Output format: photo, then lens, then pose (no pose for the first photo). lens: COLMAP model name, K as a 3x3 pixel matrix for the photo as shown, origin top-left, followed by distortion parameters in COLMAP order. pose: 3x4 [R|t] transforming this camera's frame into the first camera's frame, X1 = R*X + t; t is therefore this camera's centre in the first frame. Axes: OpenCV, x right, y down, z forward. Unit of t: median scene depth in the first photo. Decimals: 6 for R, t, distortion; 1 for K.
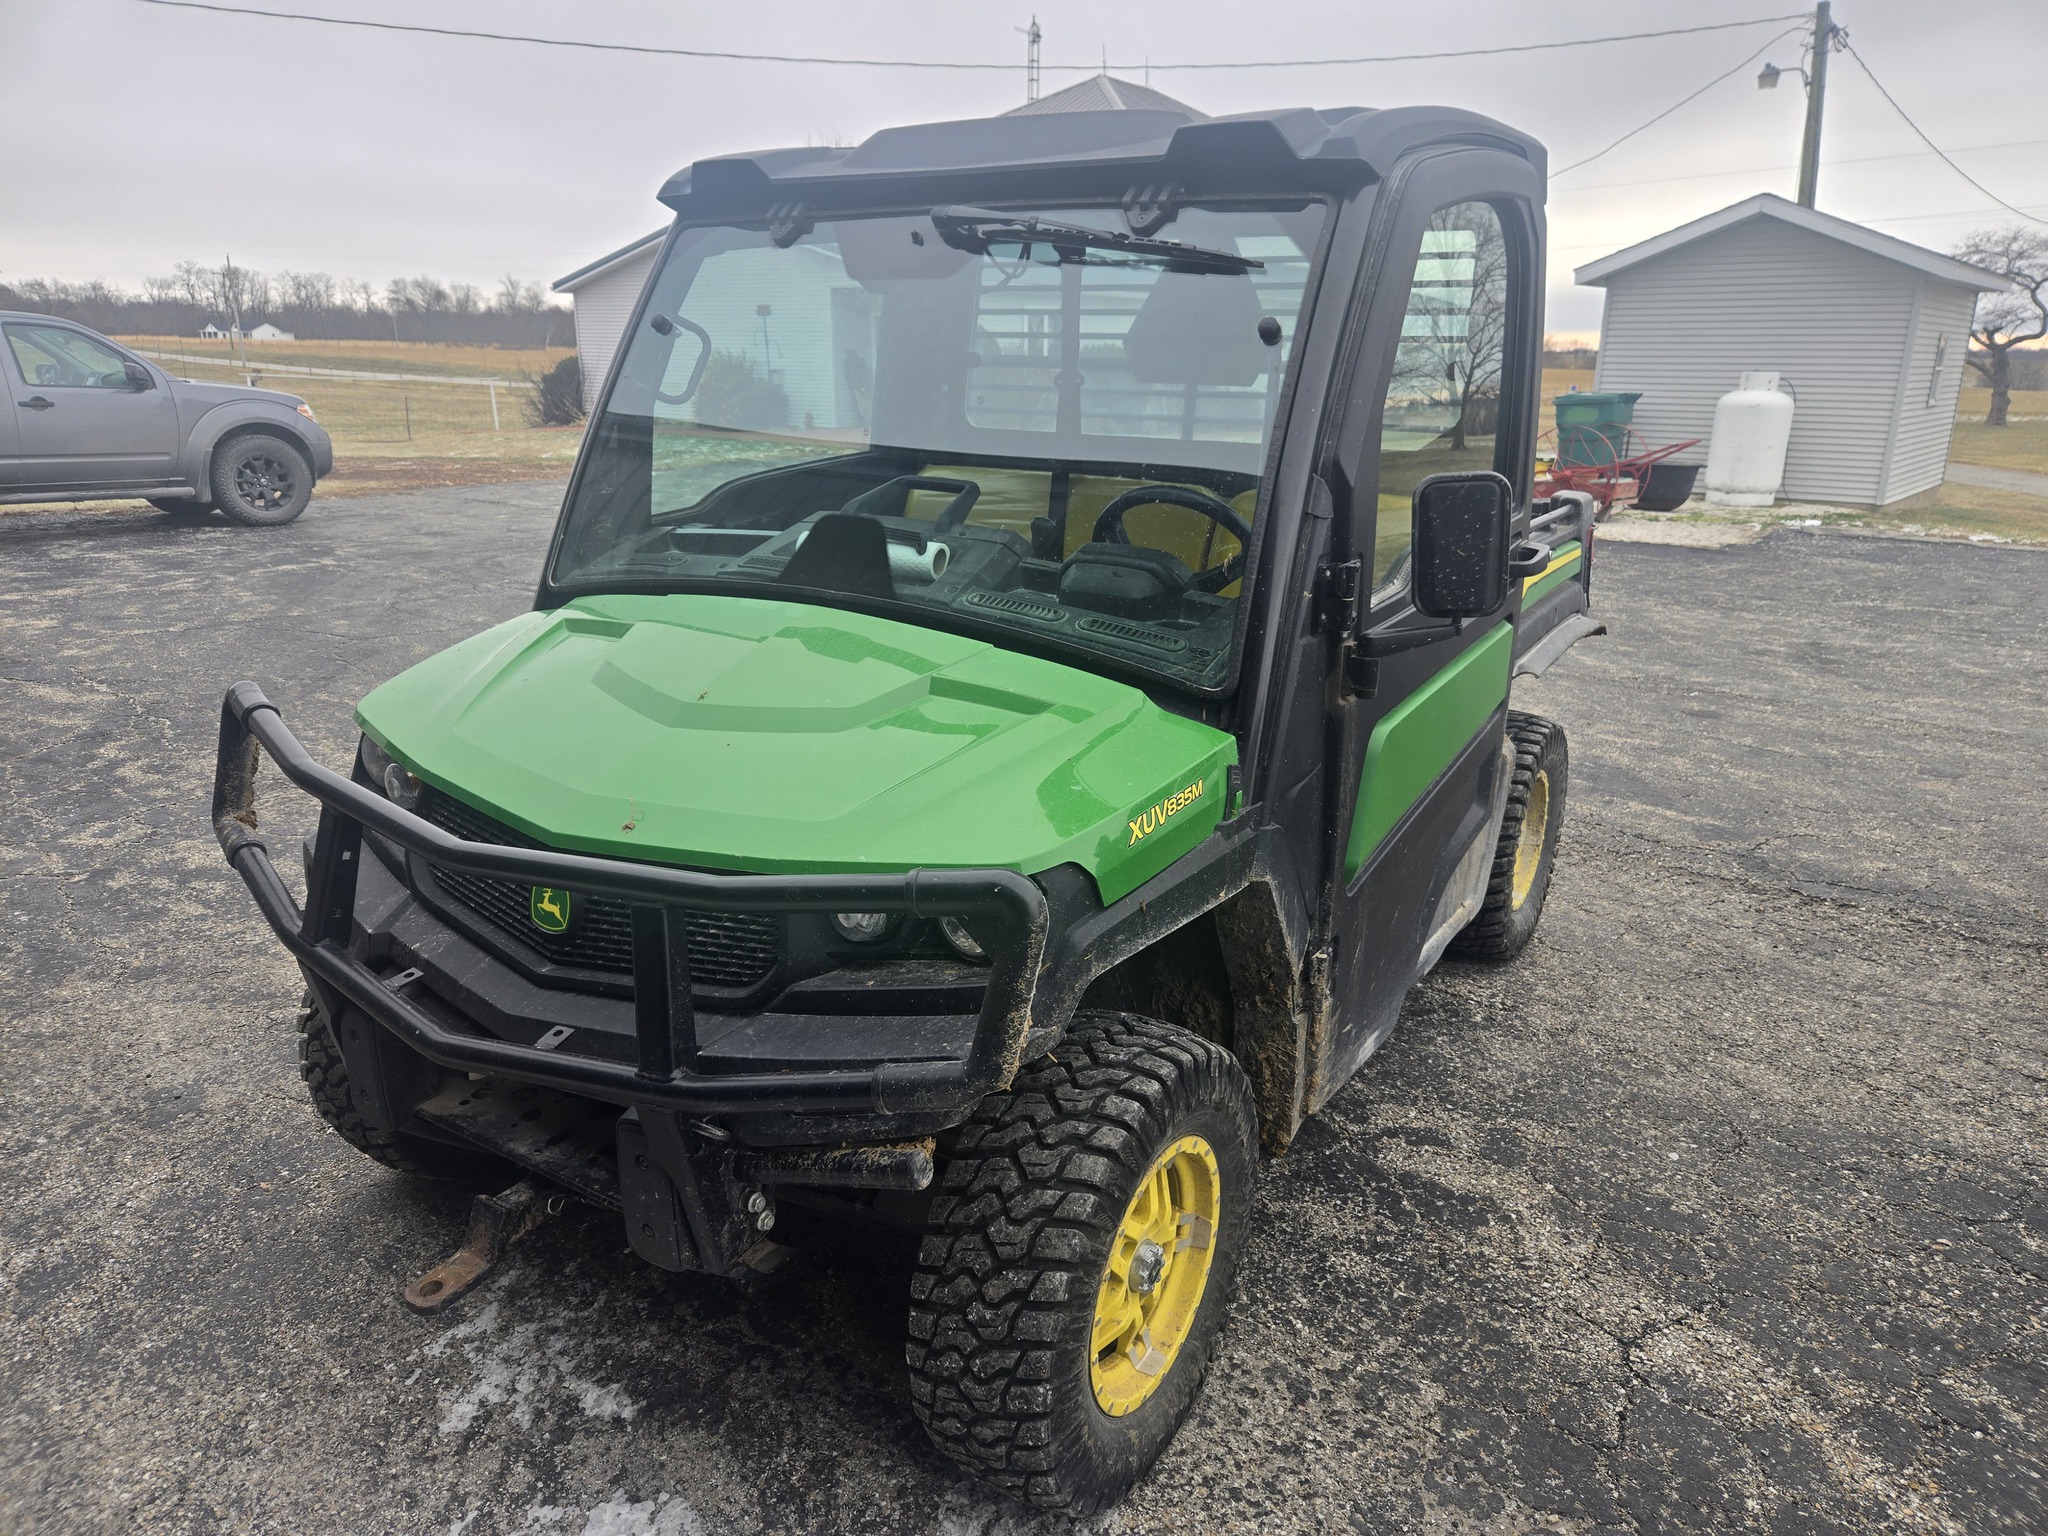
lens RADIAL K [[1378.1, 0, 1029.5], [0, 1378.1, 754.5], [0, 0, 1]] dist [0.071934, -0.058905]
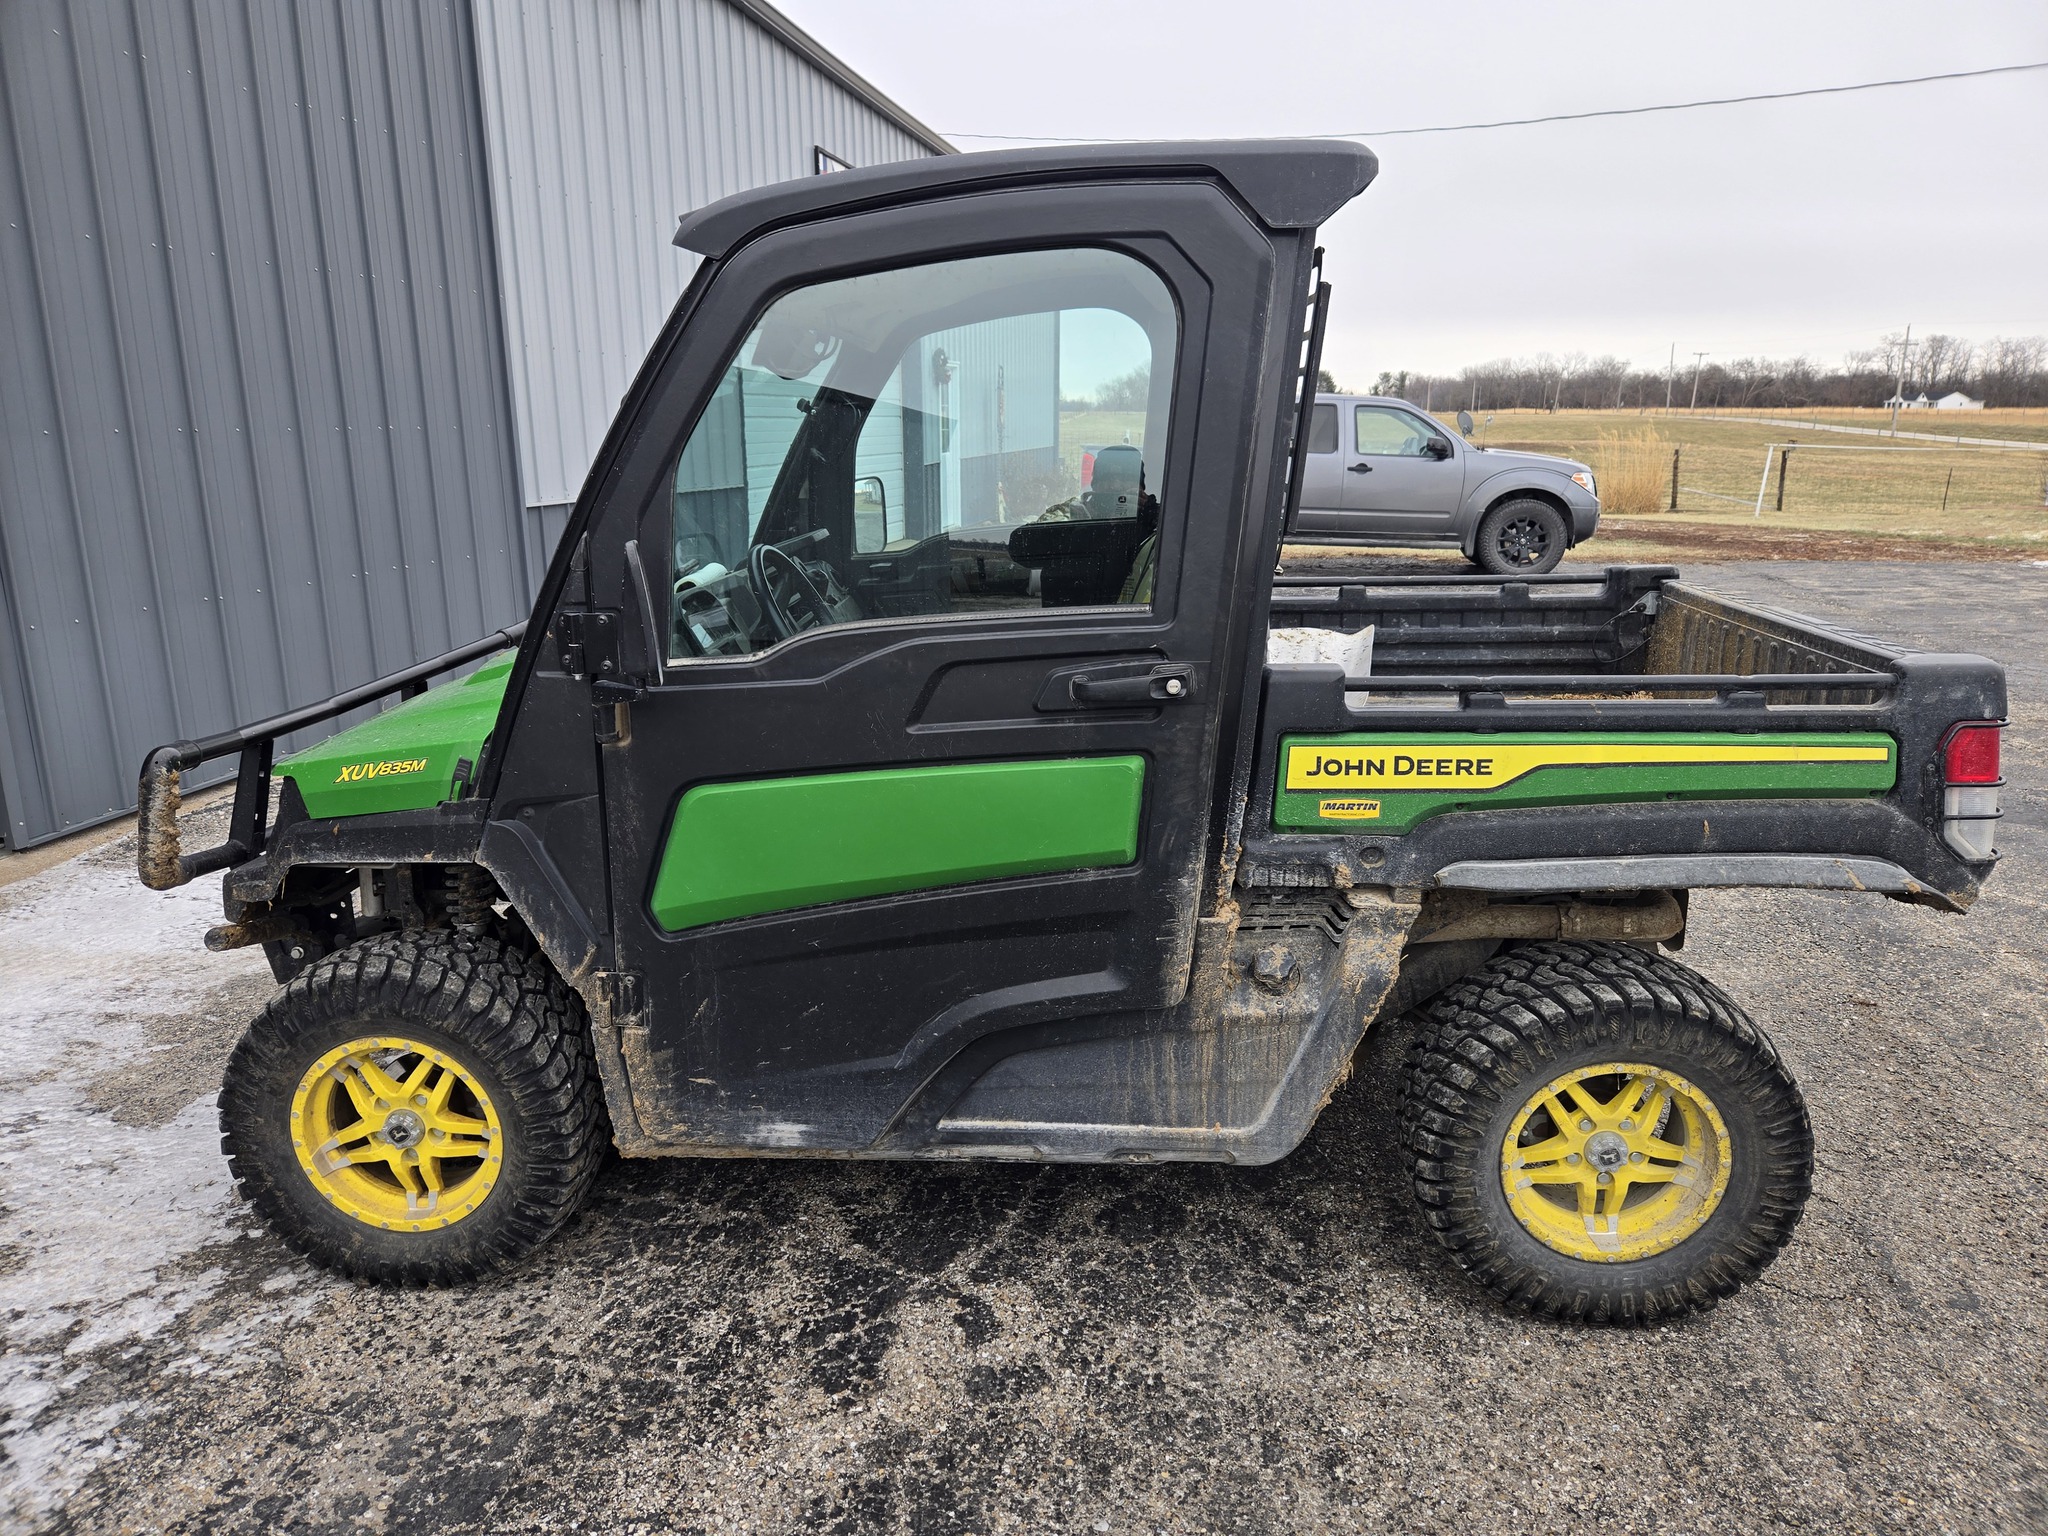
lens RADIAL K [[1378.1, 0, 1040.9], [0, 1378.1, 767.5], [0, 0, 1]] dist [0.071934, -0.058905]
pose [[0.493729, 0.207406, -0.844520, 1.226700], [-0.239634, 0.965991, 0.097142, -0.192289], [0.835947, 0.154415, 0.526639, 0.673512]]
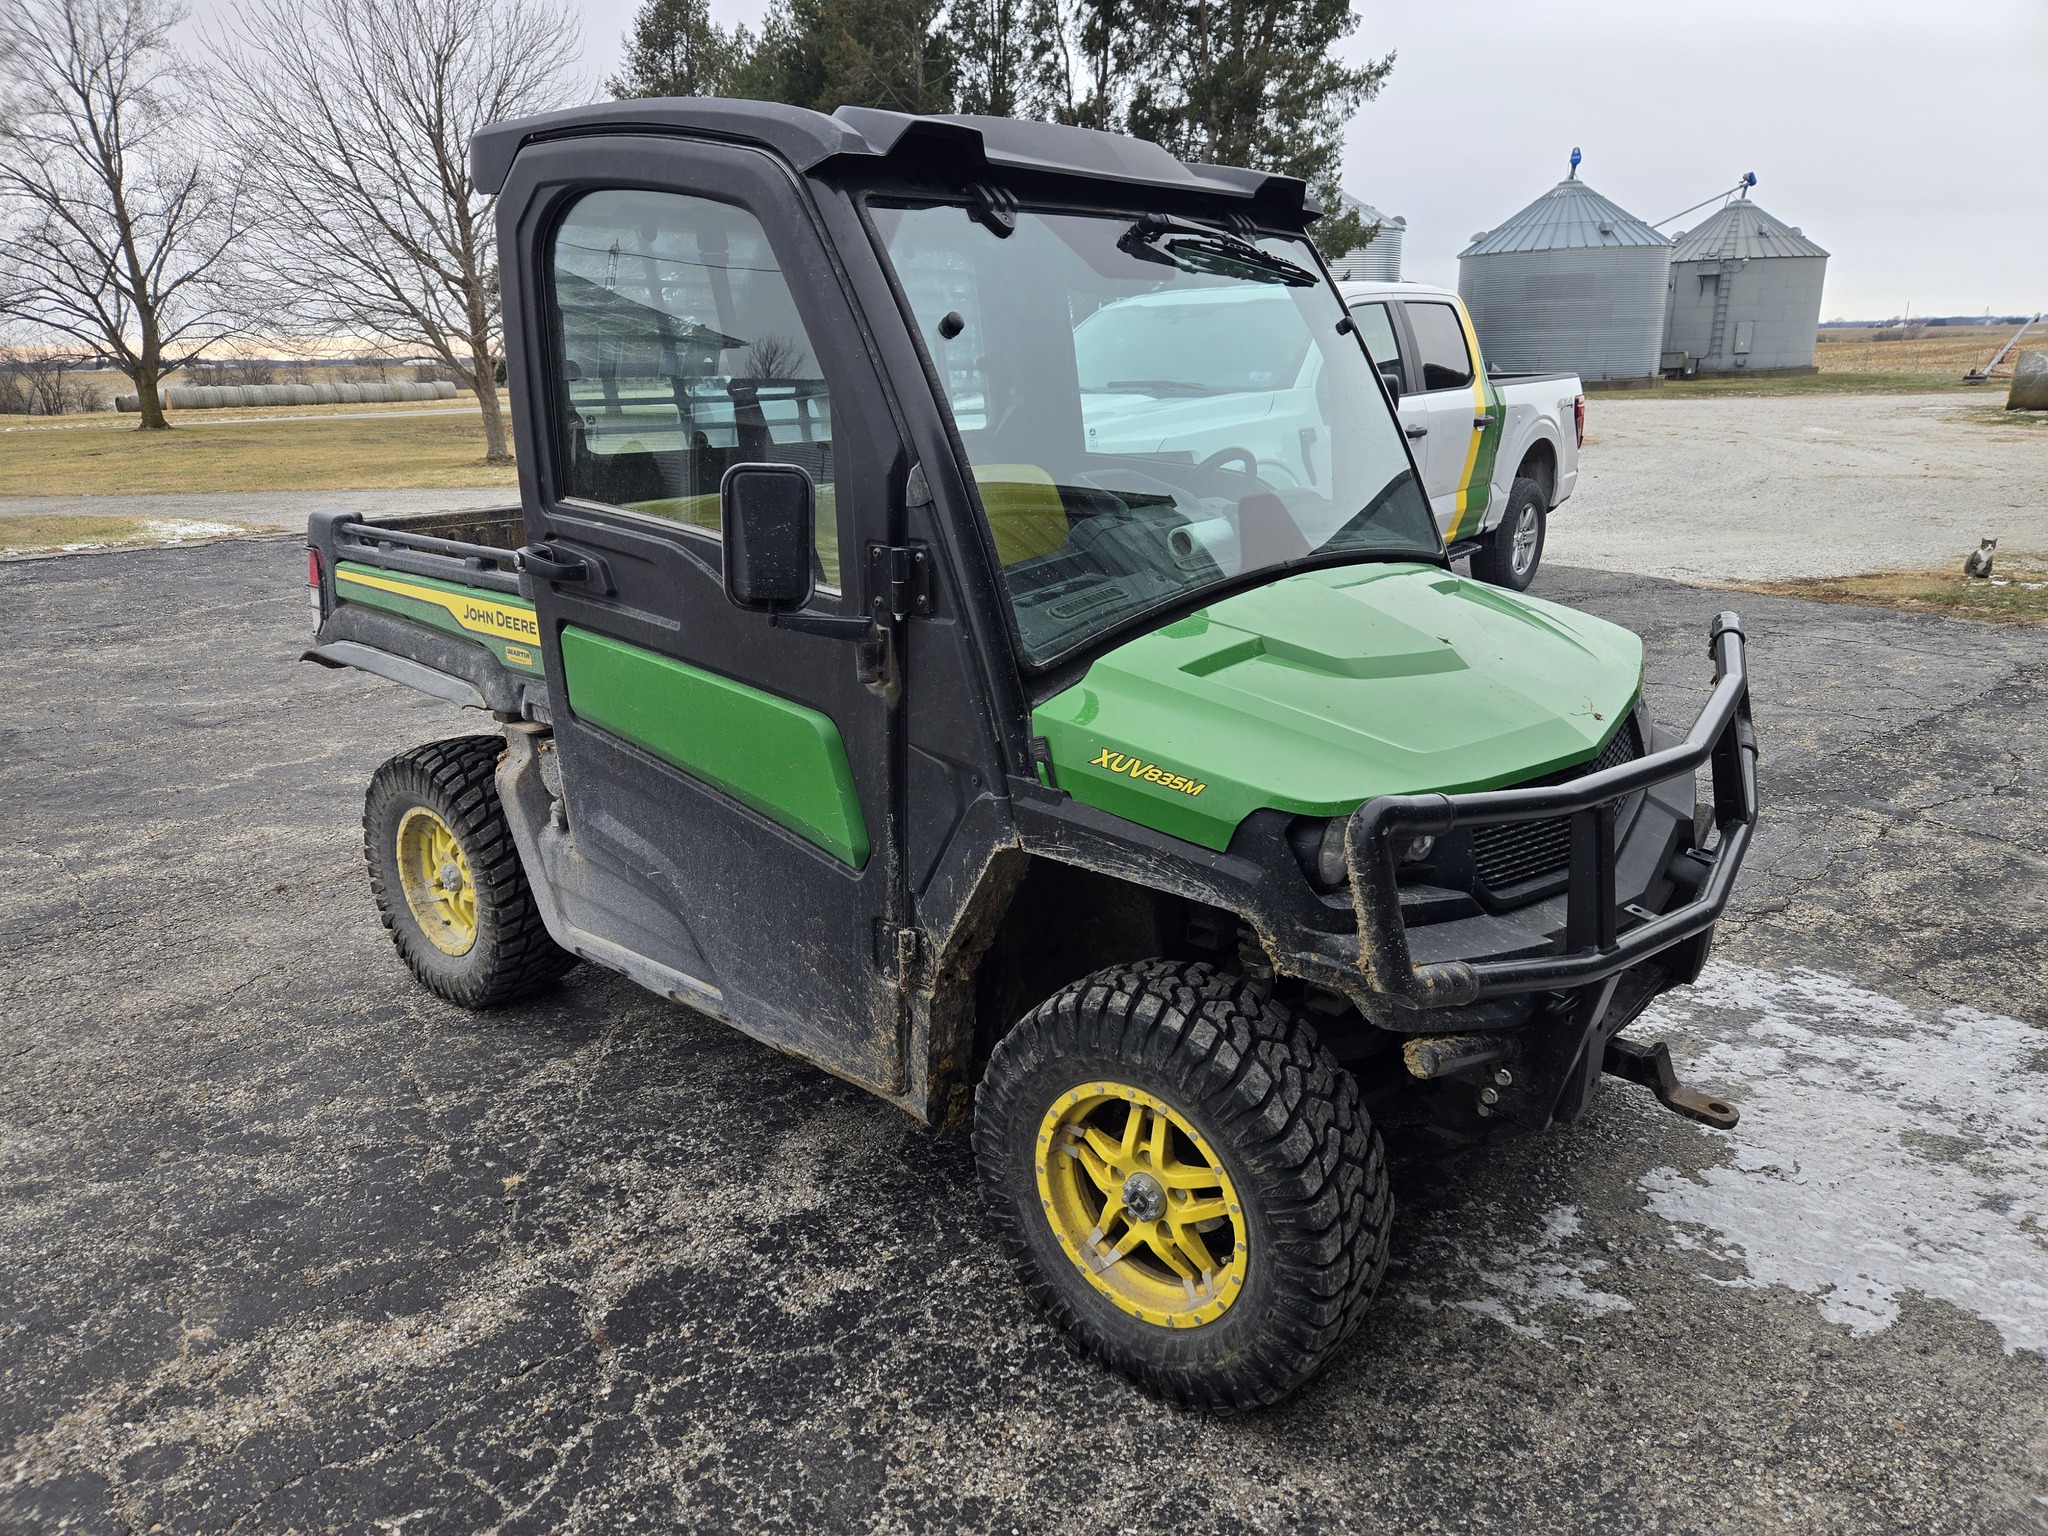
lens RADIAL K [[1378.1, 0, 1023.3], [0, 1378.1, 769.1], [0, 0, 1]] dist [0.071934, -0.058905]
pose [[0.123736, -0.300843, 0.945612, -1.315427], [0.301897, 0.919176, 0.252929, -0.319608], [-0.945276, 0.254181, 0.204559, 1.048911]]
